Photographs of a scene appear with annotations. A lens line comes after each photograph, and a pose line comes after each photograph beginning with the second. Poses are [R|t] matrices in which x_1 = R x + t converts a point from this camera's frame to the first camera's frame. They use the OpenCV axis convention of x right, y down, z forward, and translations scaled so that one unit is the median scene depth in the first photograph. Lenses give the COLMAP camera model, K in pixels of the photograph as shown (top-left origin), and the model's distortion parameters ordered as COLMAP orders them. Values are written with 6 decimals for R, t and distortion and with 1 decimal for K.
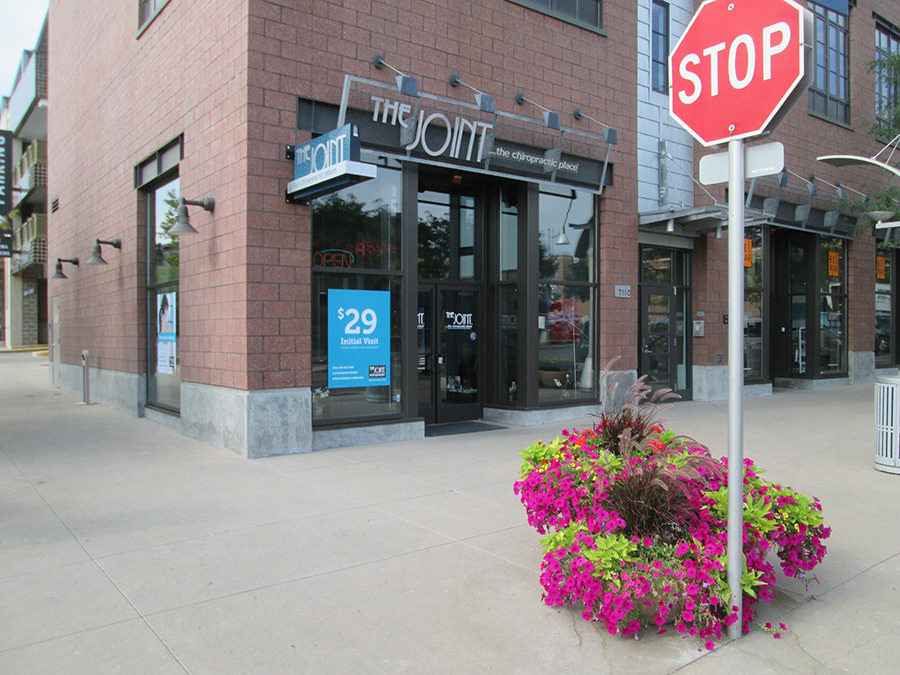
lens RADIAL K [[727.7, 0, 447.7], [0, 727.7, 338.0], [0, 0, 1]] dist [-0.041163, -0.005918]
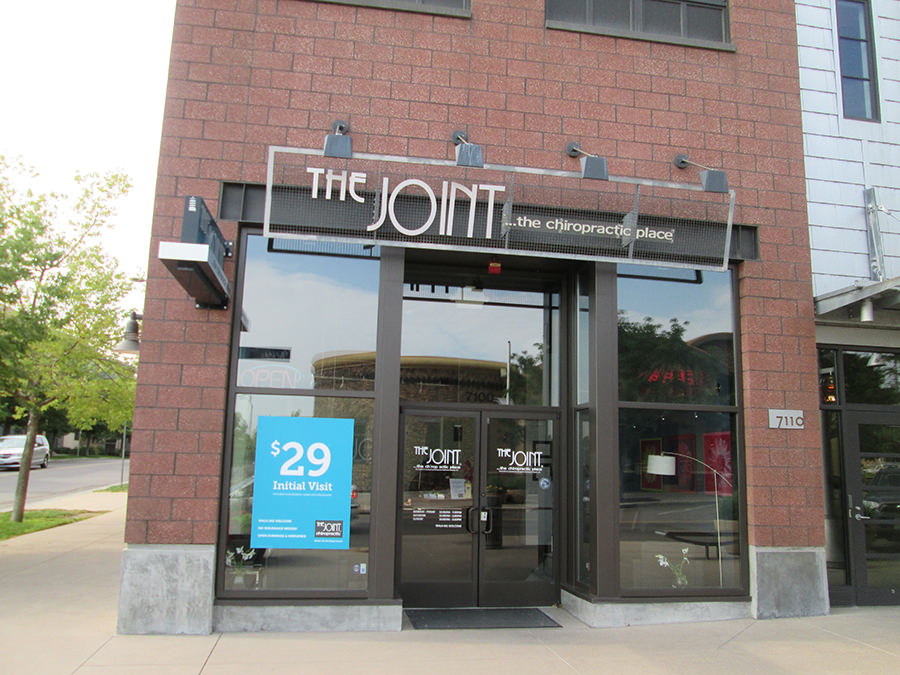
lens RADIAL K [[727.7, 0, 449.6], [0, 727.7, 339.3], [0, 0, 1]] dist [-0.041163, -0.005918]
pose [[0.882103, -0.053494, -0.468009, 0.358945], [-0.030794, 0.984857, -0.170611, -0.021068], [0.470049, 0.164909, 0.867098, 0.392259]]
